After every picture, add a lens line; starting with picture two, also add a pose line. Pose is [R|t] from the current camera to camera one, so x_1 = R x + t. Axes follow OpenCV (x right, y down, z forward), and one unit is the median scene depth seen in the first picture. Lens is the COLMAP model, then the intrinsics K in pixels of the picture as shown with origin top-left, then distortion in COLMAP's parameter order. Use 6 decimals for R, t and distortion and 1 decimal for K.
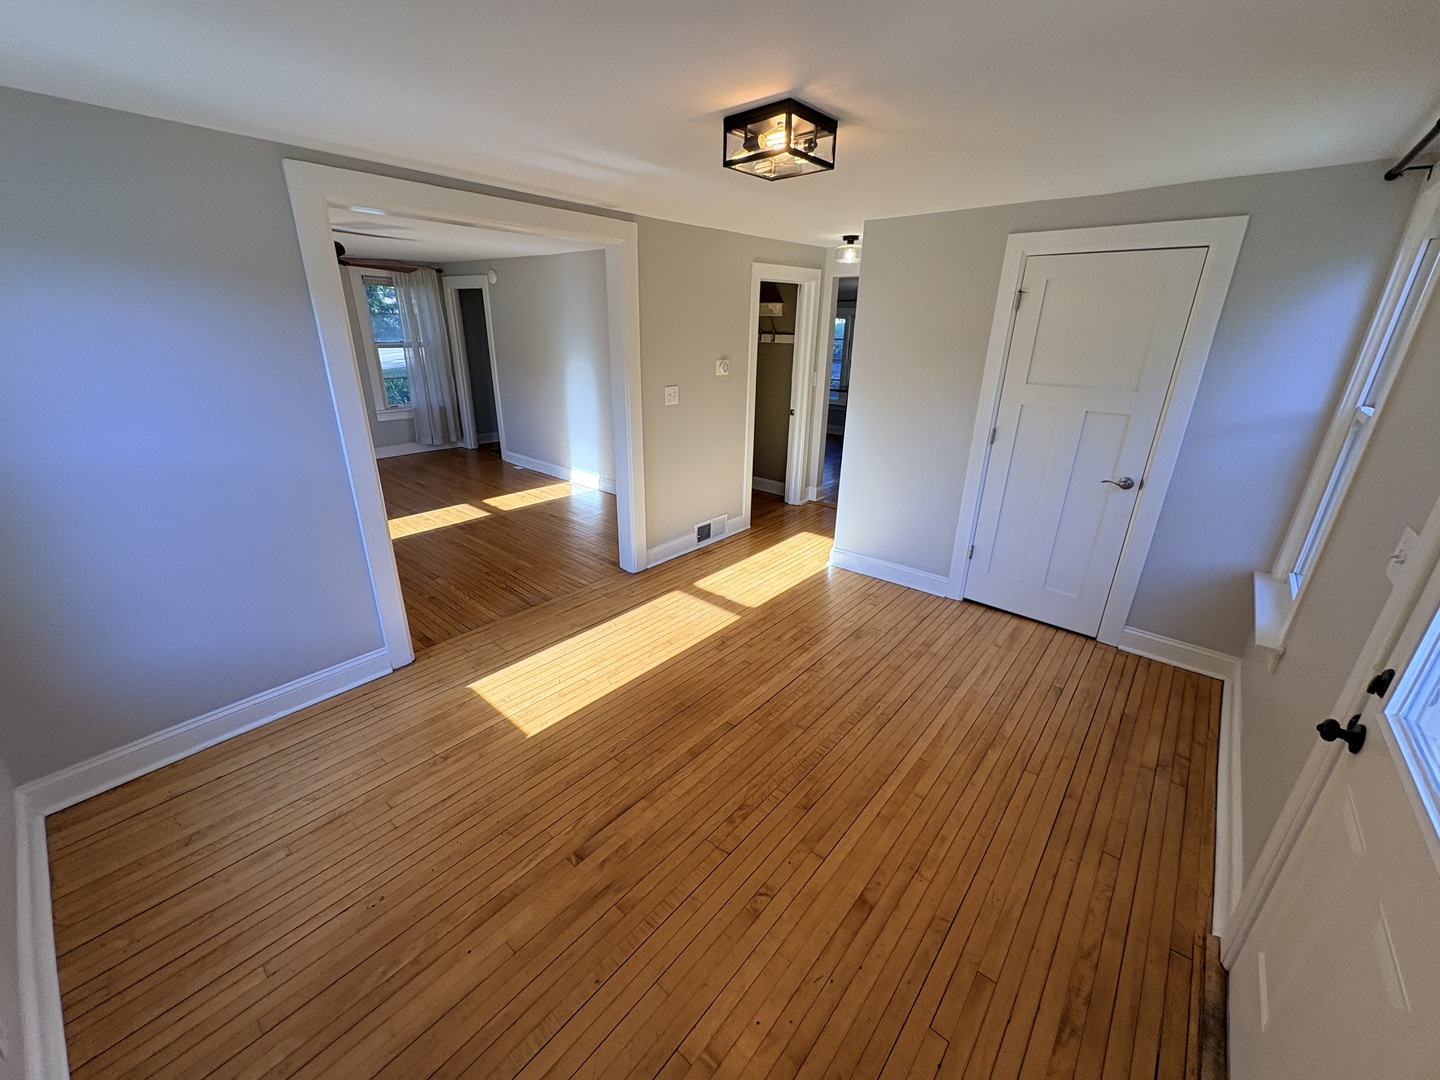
lens RADIAL K [[572.7, 0, 719.6], [0, 572.7, 533.7], [0, 0, 1]] dist [0.000816, 0.000043]
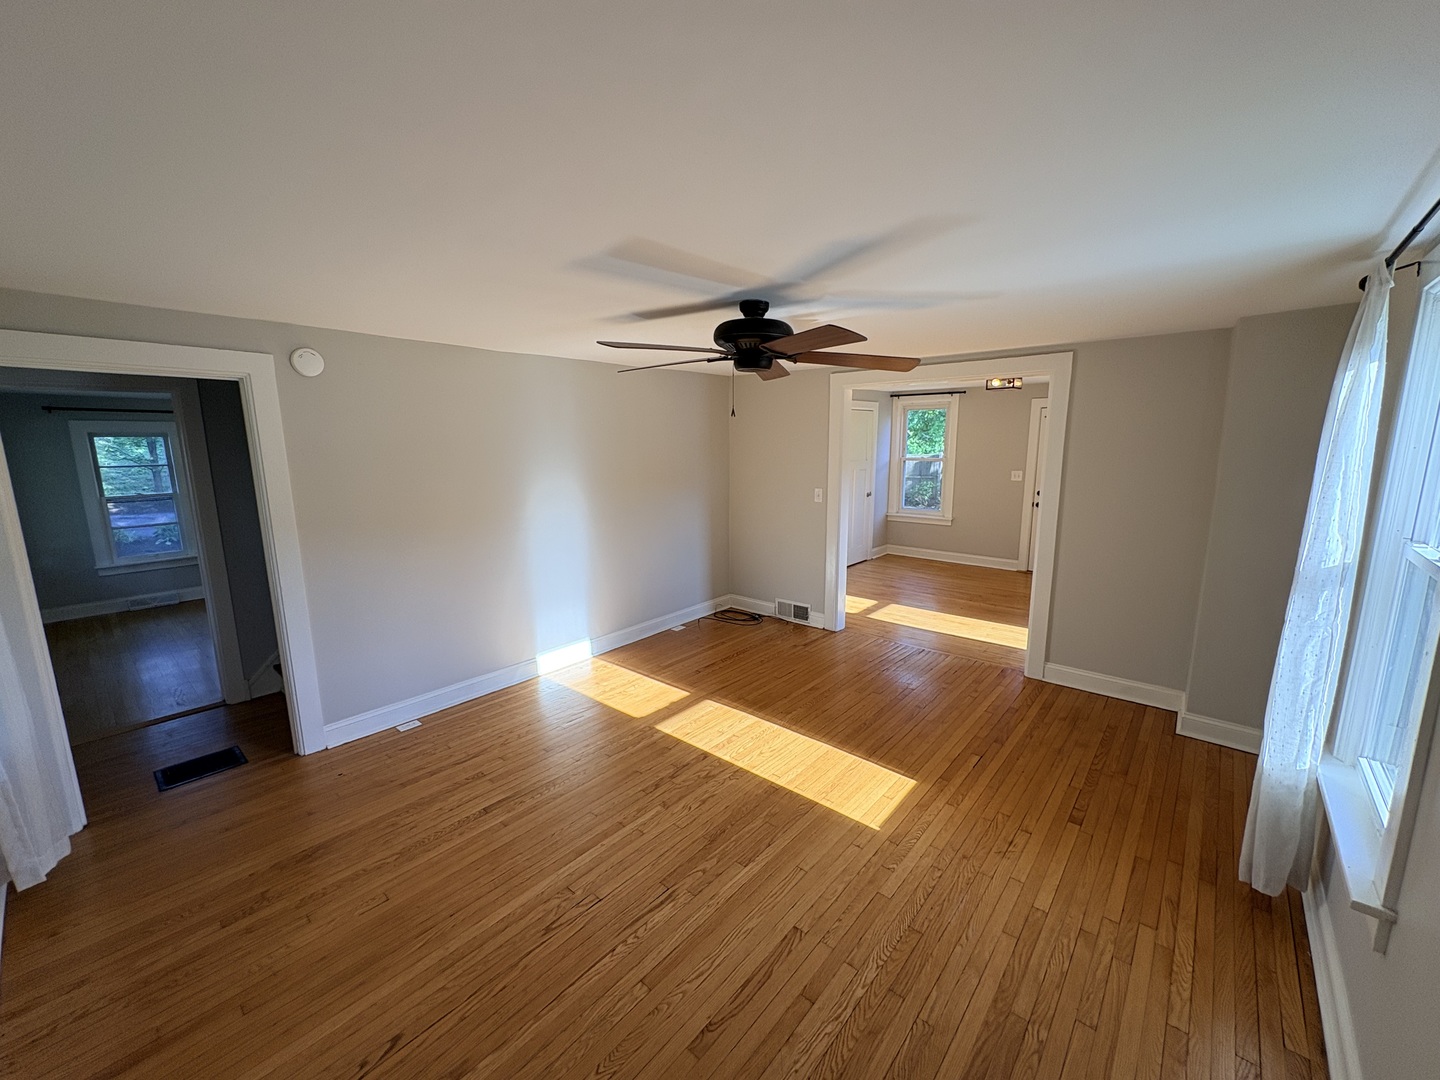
lens RADIAL K [[572.7, 0, 719.6], [0, 572.7, 541.6], [0, 0, 1]] dist [0.000816, 0.000043]
pose [[0.011216, -0.200178, 0.979695, -1.017748], [0.351121, 0.918156, 0.183584, -0.327766], [-0.936263, 0.341933, 0.080585, 0.811540]]
